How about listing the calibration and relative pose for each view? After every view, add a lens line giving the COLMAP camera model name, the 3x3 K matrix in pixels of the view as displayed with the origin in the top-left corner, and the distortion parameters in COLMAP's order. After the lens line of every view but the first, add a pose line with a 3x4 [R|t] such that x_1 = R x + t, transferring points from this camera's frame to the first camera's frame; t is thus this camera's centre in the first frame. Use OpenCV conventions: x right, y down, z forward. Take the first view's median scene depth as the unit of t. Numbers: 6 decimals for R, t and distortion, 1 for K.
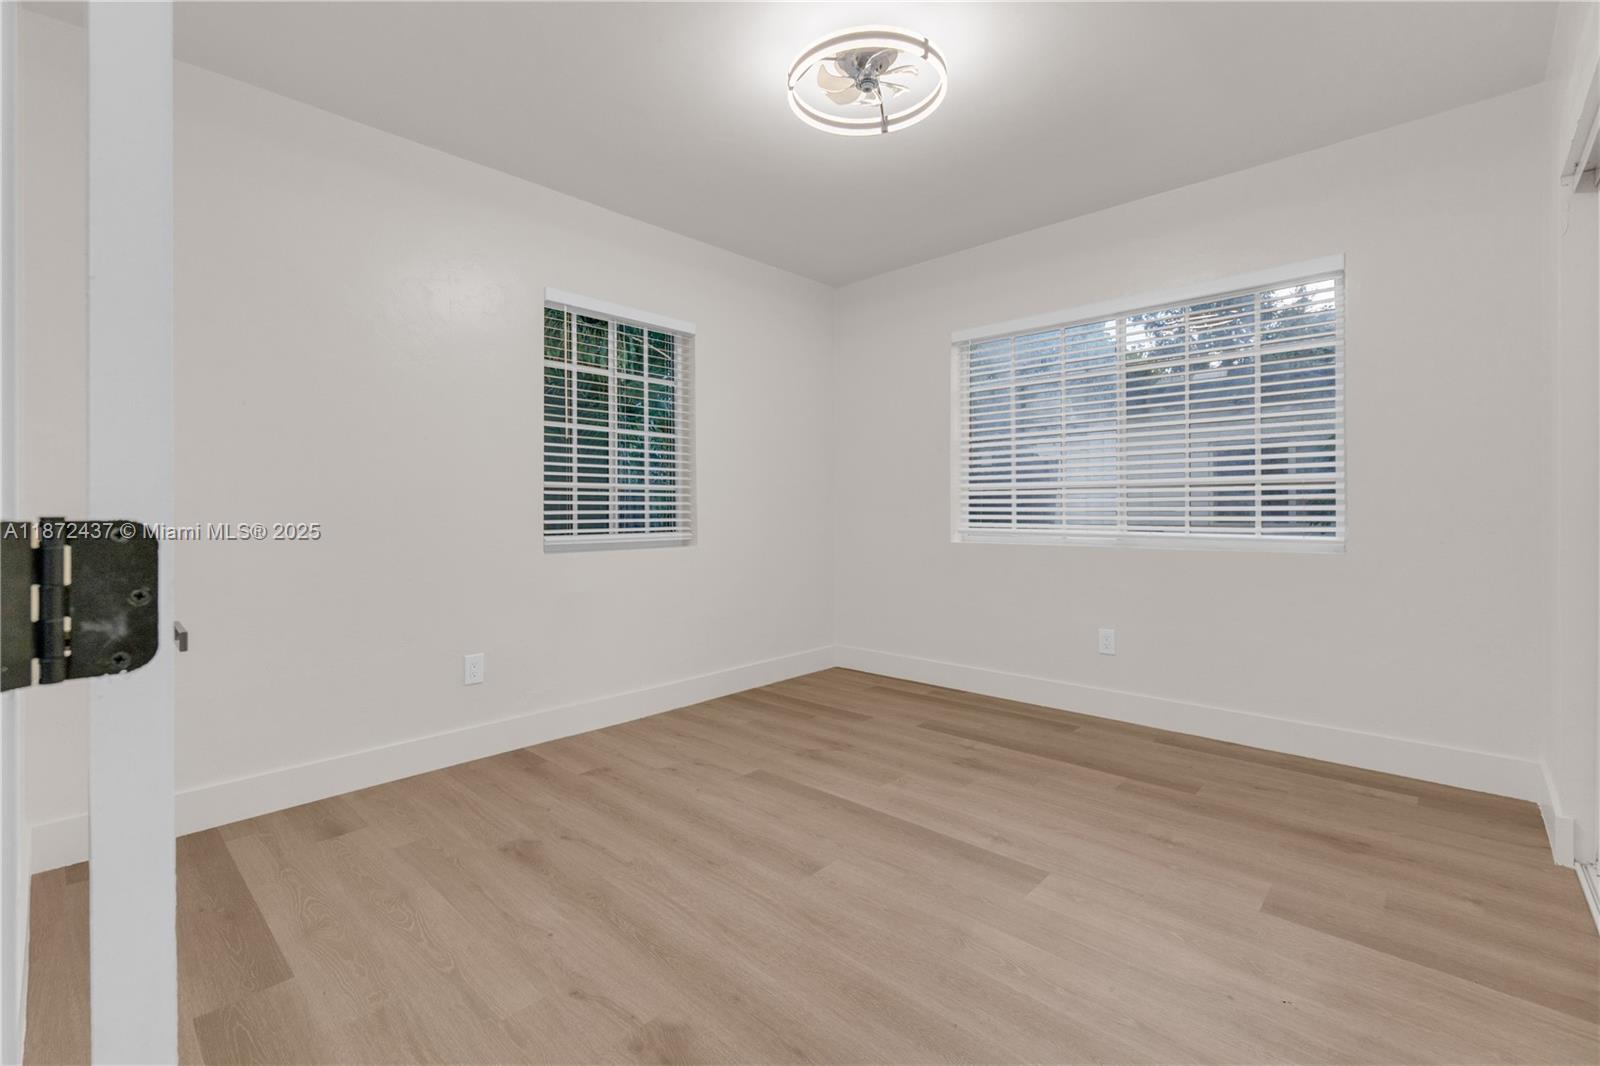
lens RADIAL K [[700.9, 0, 800.4], [0, 700.9, 521.3], [0, 0, 1]] dist [-0.000905, -0.000871]
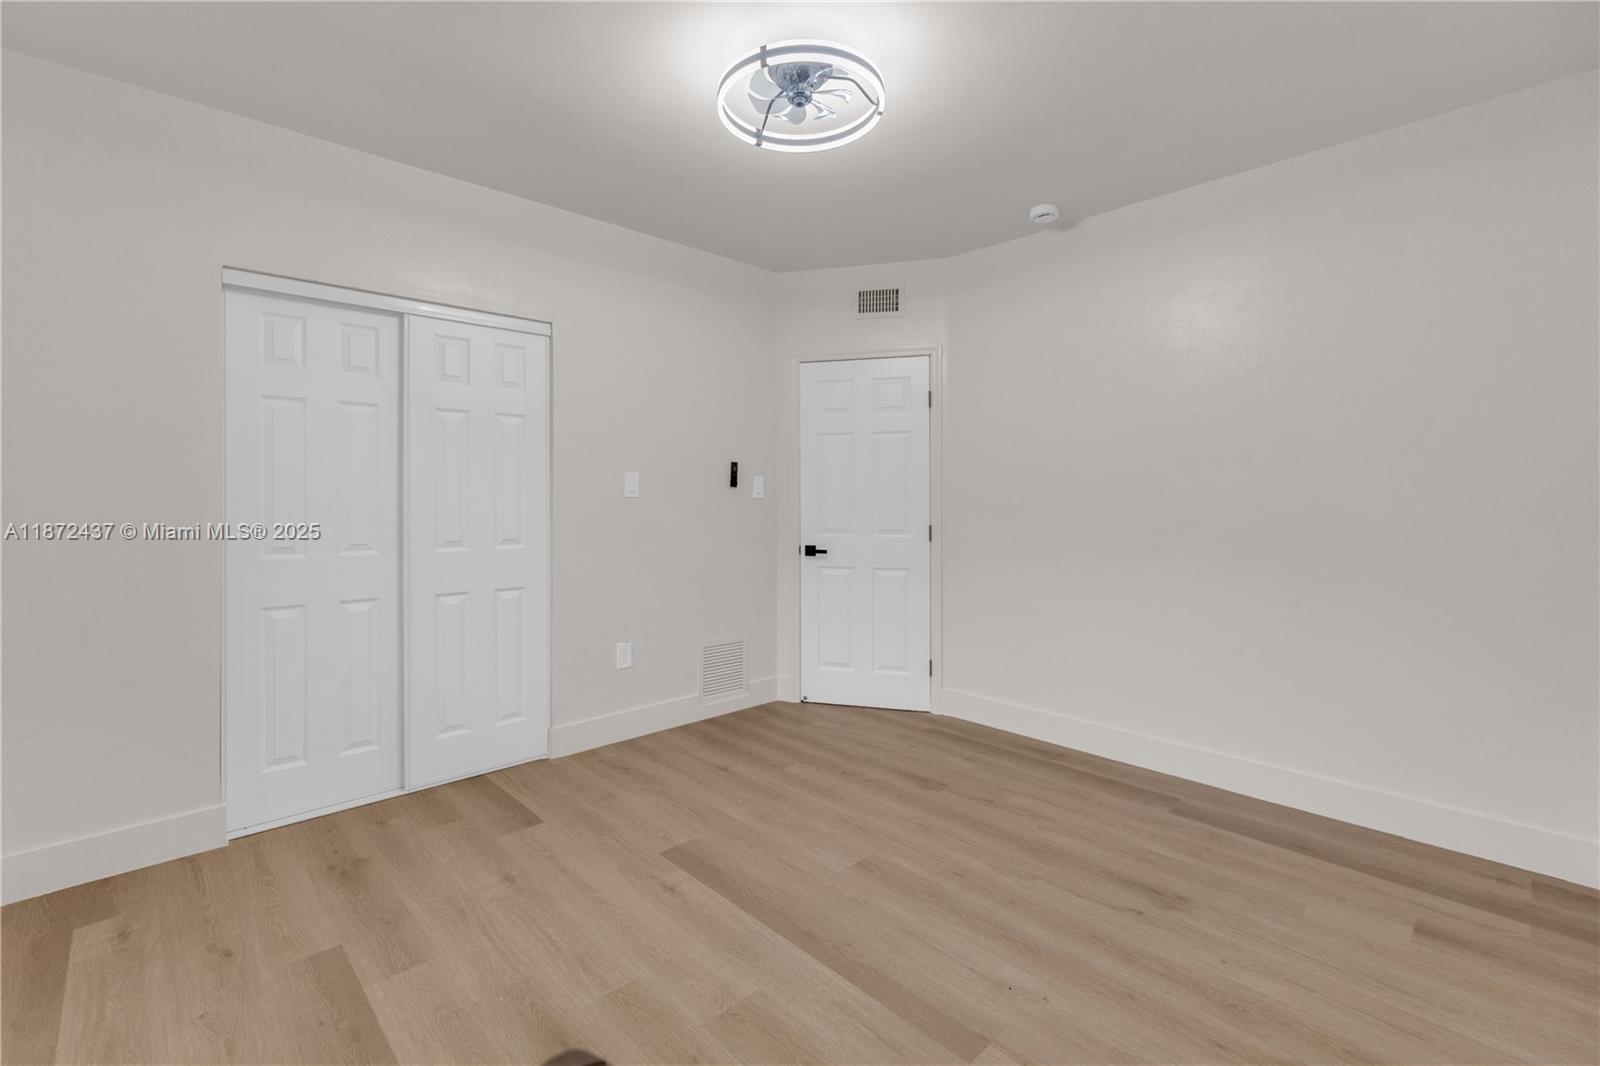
lens RADIAL K [[700.9, 0, 799.7], [0, 700.9, 522.9], [0, 0, 1]] dist [-0.000905, -0.000871]
pose [[-0.998264, 0.000473, 0.058893, 0.050361], [0.003227, 0.998905, 0.046676, -0.101223], [-0.058807, 0.046785, -0.997172, 2.068547]]
